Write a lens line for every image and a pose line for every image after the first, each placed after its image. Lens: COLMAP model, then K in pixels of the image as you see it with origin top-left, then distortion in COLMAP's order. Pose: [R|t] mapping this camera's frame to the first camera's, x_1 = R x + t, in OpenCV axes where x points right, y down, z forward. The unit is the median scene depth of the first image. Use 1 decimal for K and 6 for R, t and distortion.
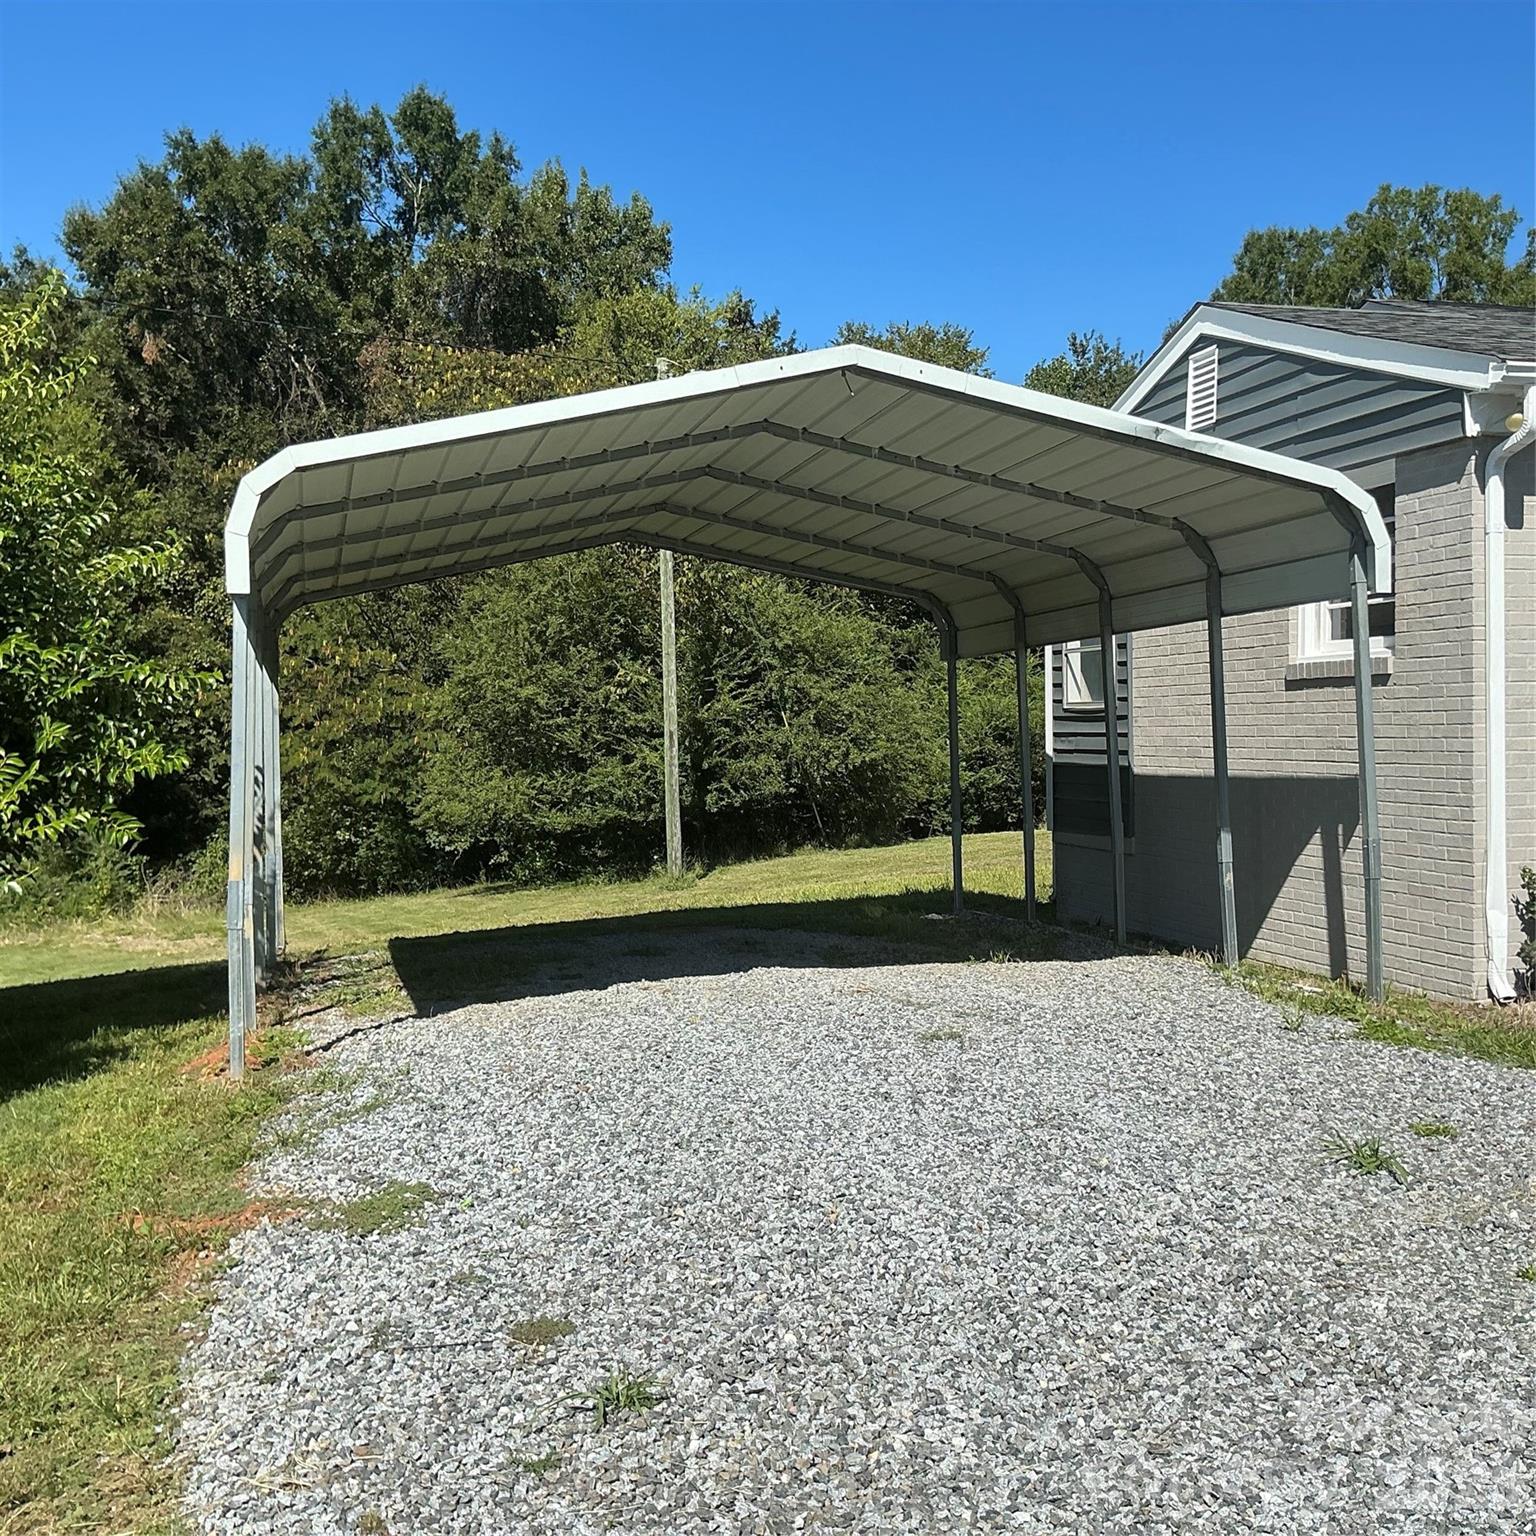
lens RADIAL K [[1697.9, 0, 783.7], [0, 1697.9, 731.7], [0, 0, 1]] dist [0.095798, 0.000000]
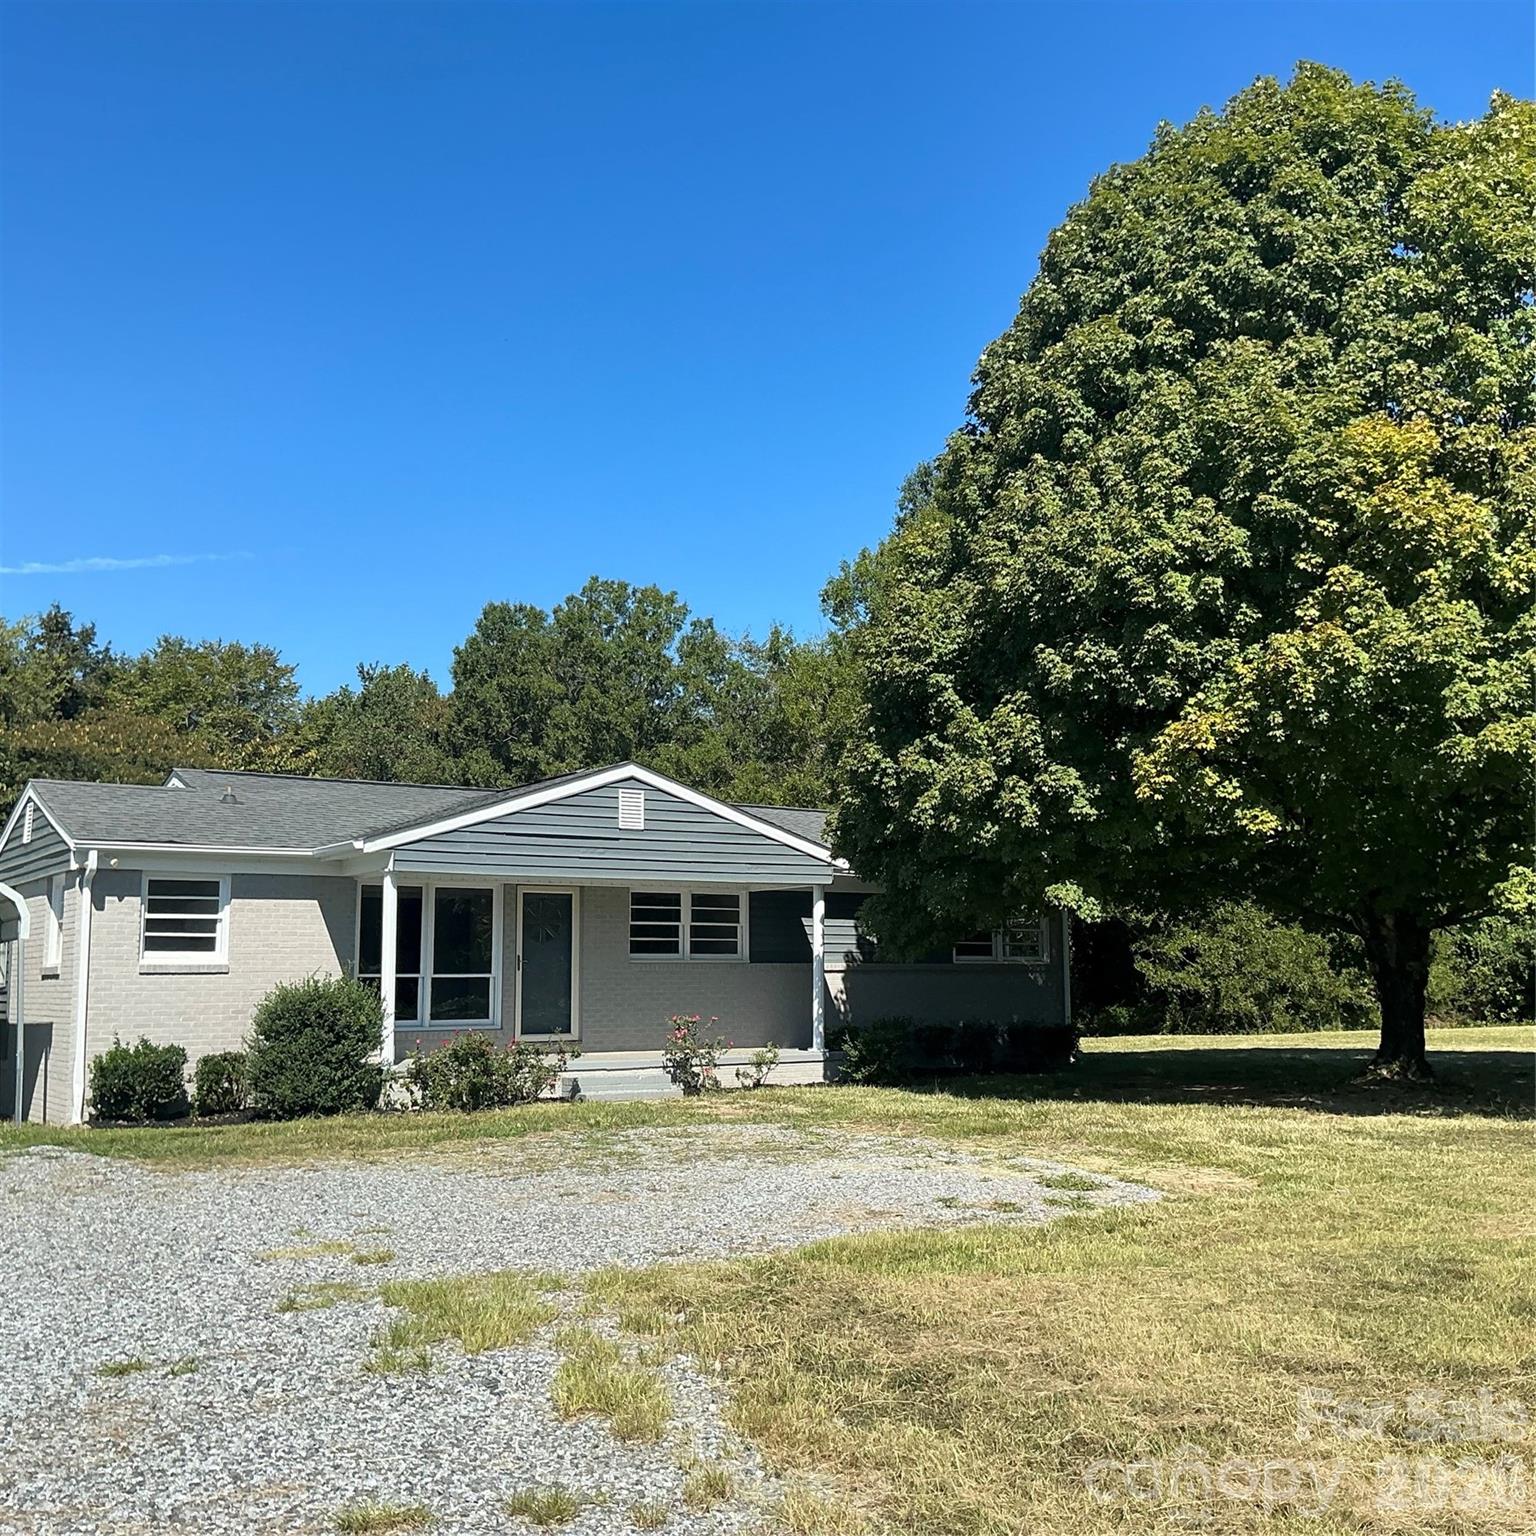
lens RADIAL K [[1697.9, 0, 765.0], [0, 1697.9, 783.0], [0, 0, 1]] dist [0.095798, 0.000000]
pose [[0.952792, 0.047038, 0.299959, 0.101838], [-0.009123, 0.991916, -0.126568, -0.001097], [-0.303488, 0.117856, 0.945518, -0.249497]]
